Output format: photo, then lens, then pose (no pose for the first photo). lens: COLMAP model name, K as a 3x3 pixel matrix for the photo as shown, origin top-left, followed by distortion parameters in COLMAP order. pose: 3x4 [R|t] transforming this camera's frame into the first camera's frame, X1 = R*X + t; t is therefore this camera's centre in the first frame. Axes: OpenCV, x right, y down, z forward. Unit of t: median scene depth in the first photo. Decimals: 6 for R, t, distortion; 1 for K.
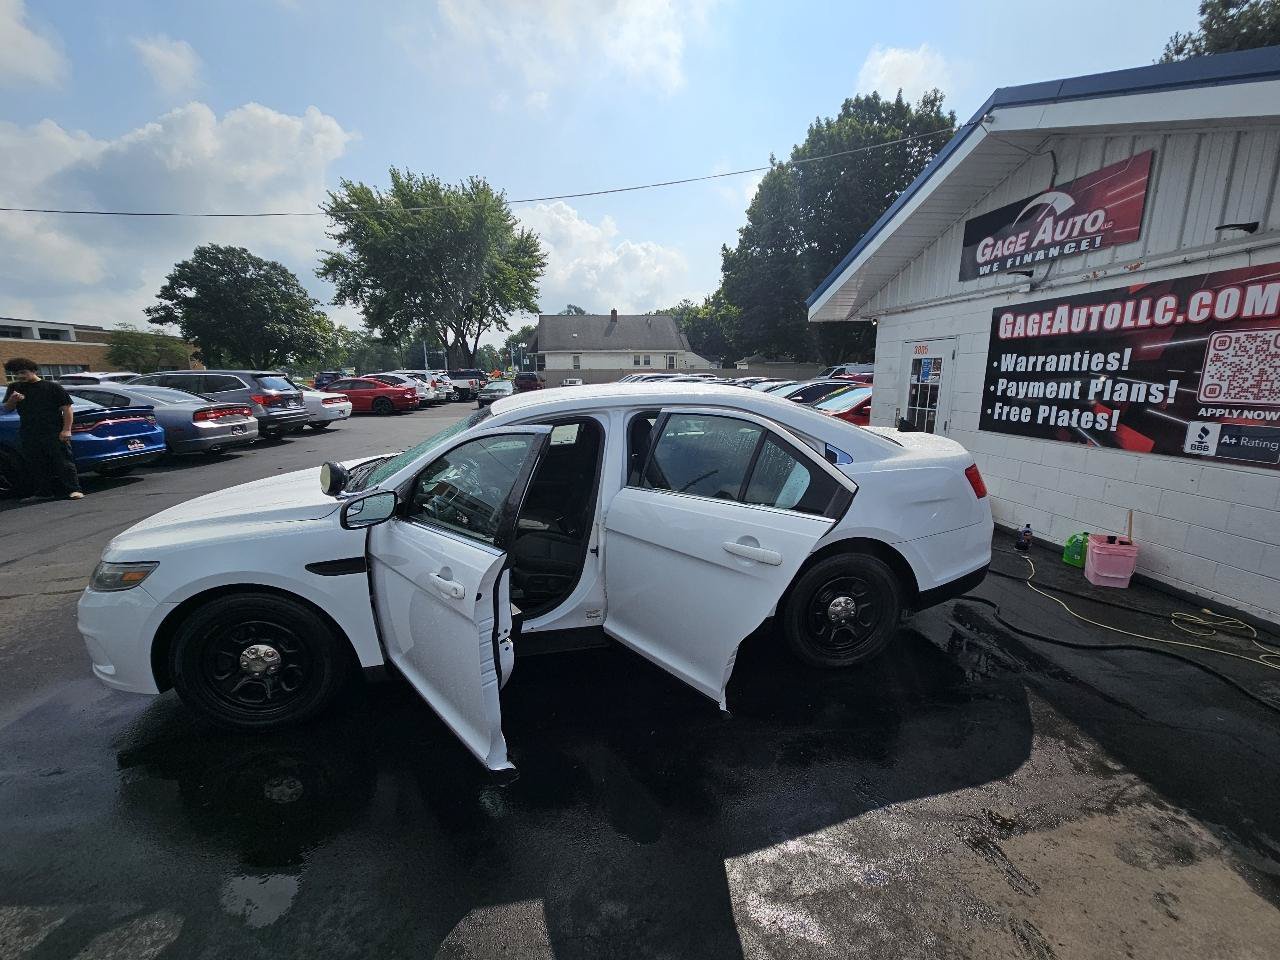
lens RADIAL K [[519.8, 0, 641.1], [0, 519.8, 481.4], [0, 0, 1]] dist [0.002537, -0.001891]
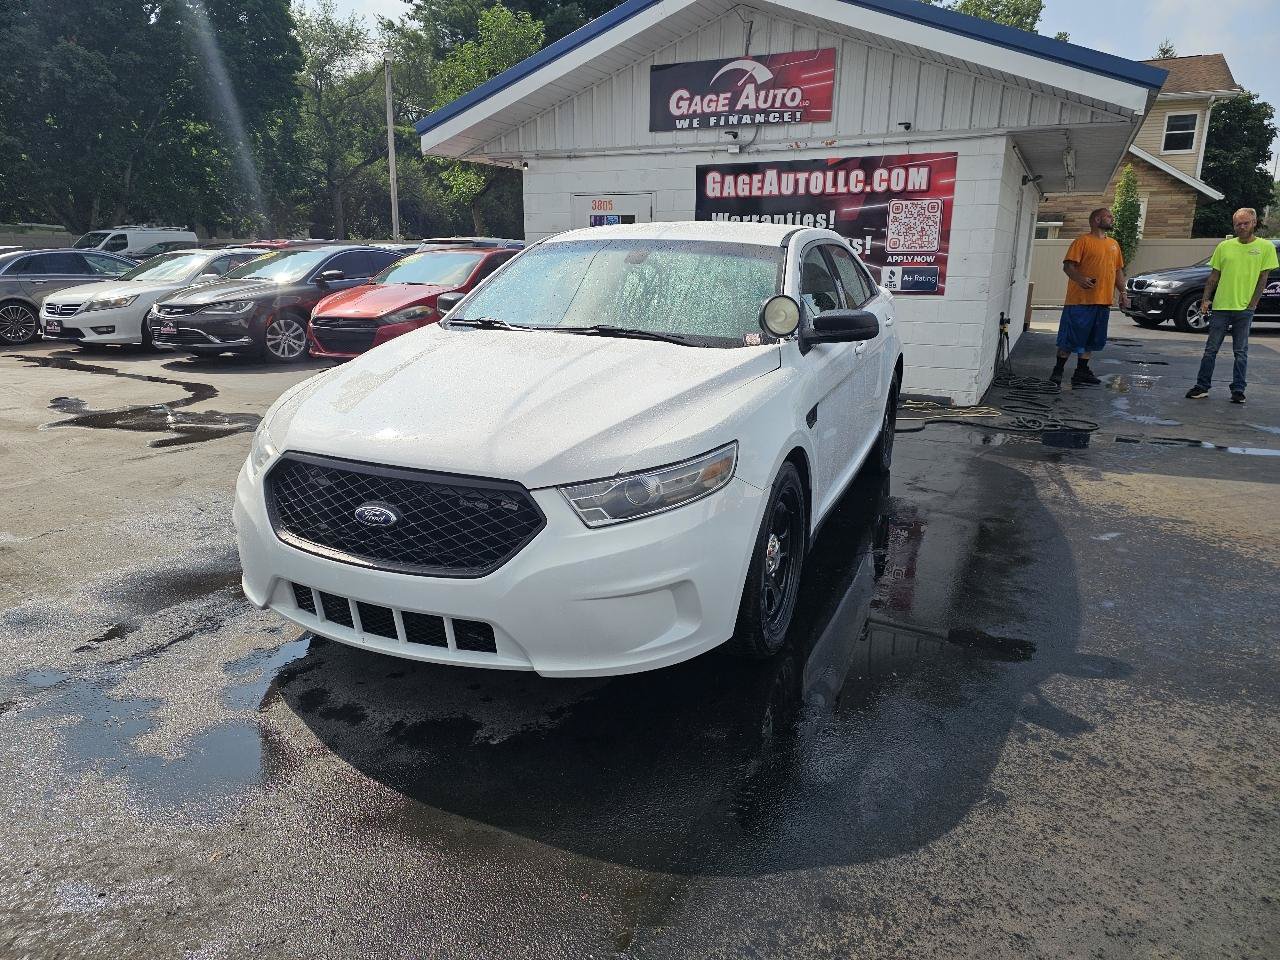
lens RADIAL K [[858.8, 0, 630.4], [0, 858.8, 471.2], [0, 0, 1]] dist [0.056421, -0.046210]
pose [[0.548985, -0.194380, 0.812915, -0.848257], [0.159826, 0.979049, 0.126170, 0.011462], [-0.820409, 0.060659, 0.568551, 0.197562]]
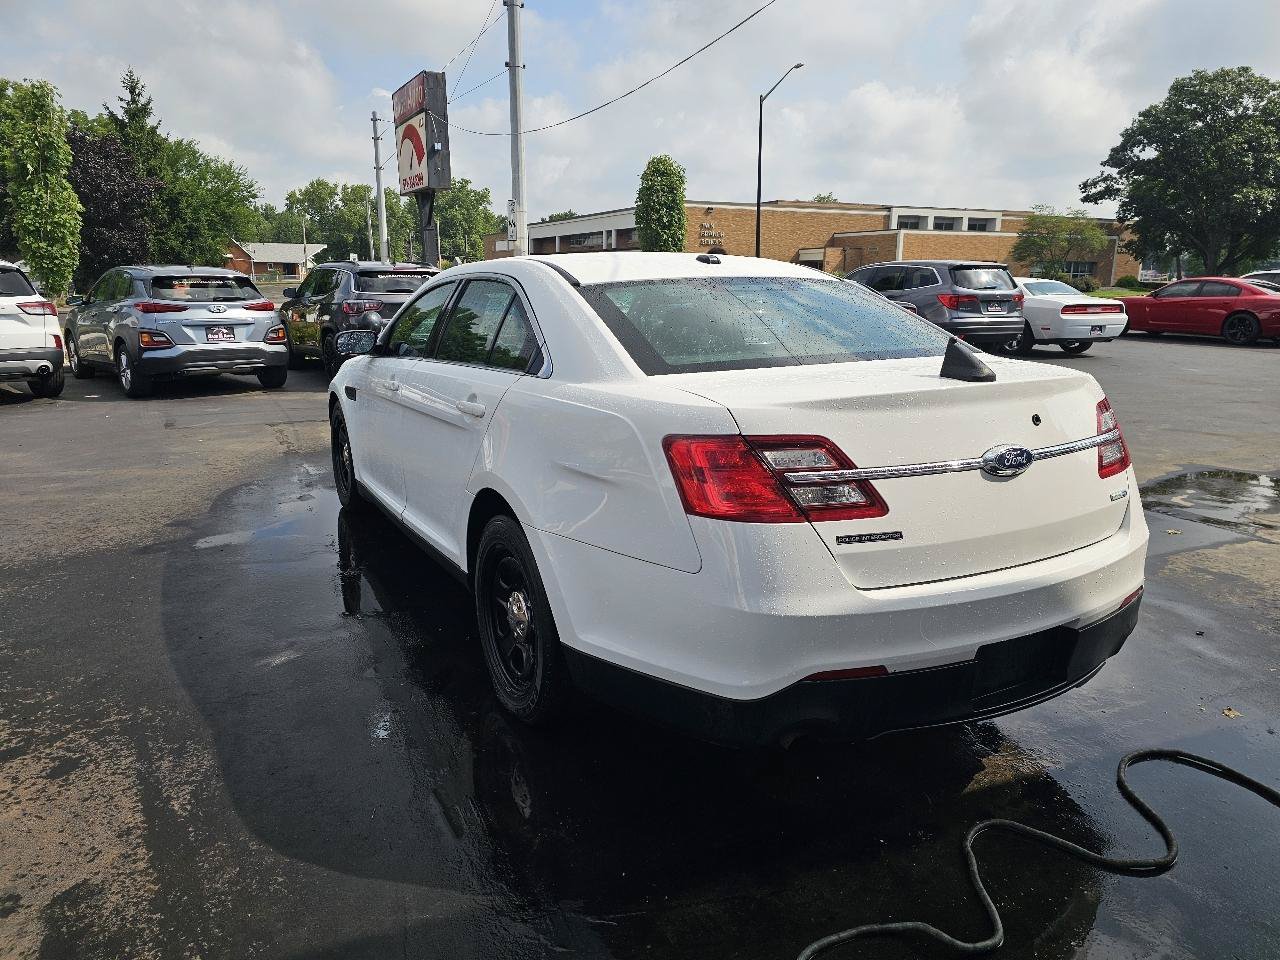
lens RADIAL K [[858.8, 0, 625.4], [0, 858.8, 468.2], [0, 0, 1]] dist [0.056421, -0.046210]
pose [[0.313479, 0.217029, -0.924462, 0.723402], [-0.205329, 0.965993, 0.157154, -0.057608], [0.927131, 0.140554, 0.347381, 0.404135]]
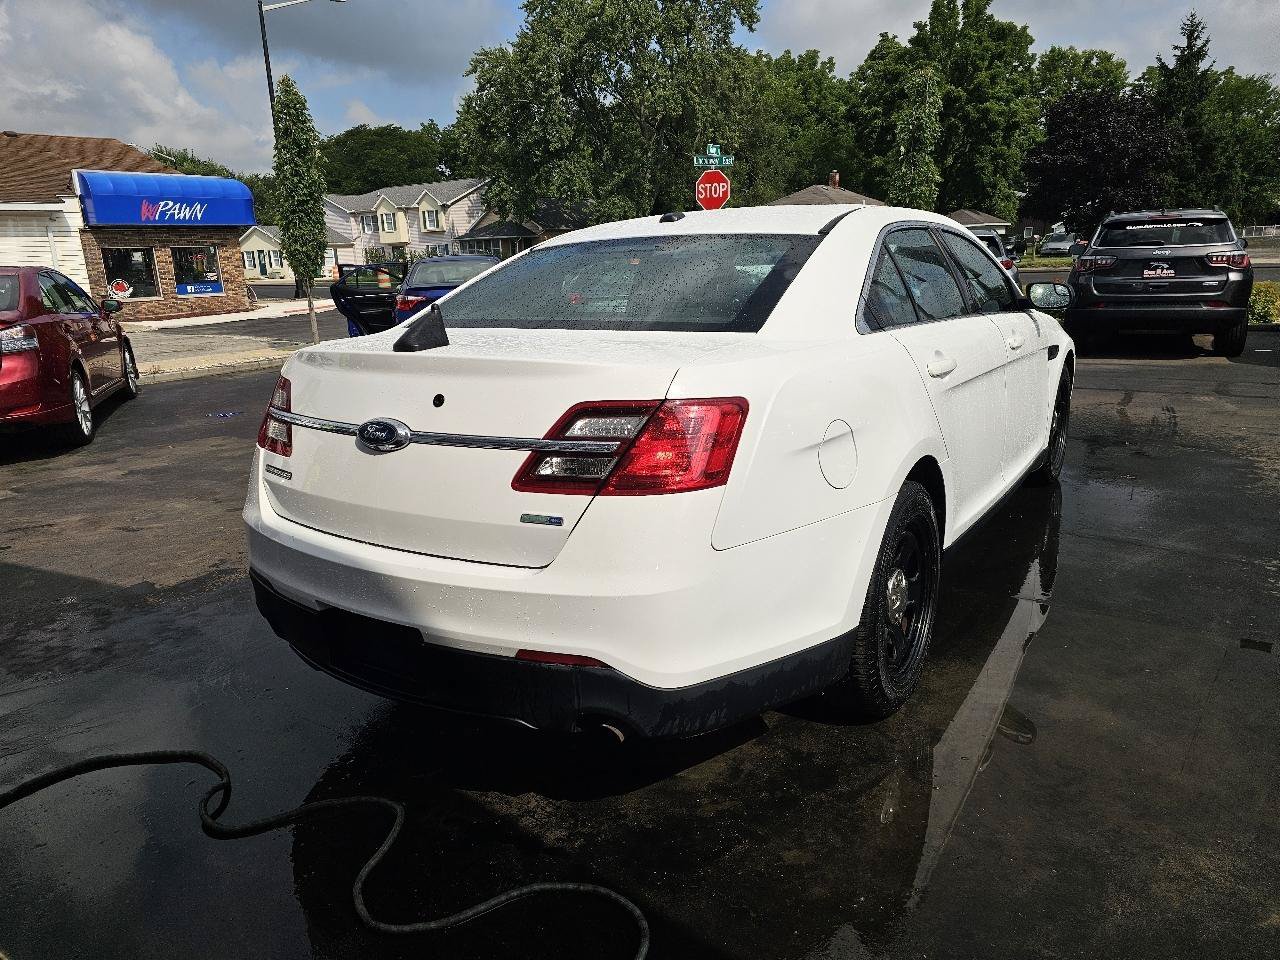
lens RADIAL K [[858.8, 0, 629.5], [0, 858.8, 466.0], [0, 0, 1]] dist [0.056421, -0.046210]
pose [[-0.689436, 0.209144, -0.693497, 0.593581], [-0.106287, 0.917837, 0.382464, -0.184015], [0.716507, 0.337394, -0.610560, 1.048832]]
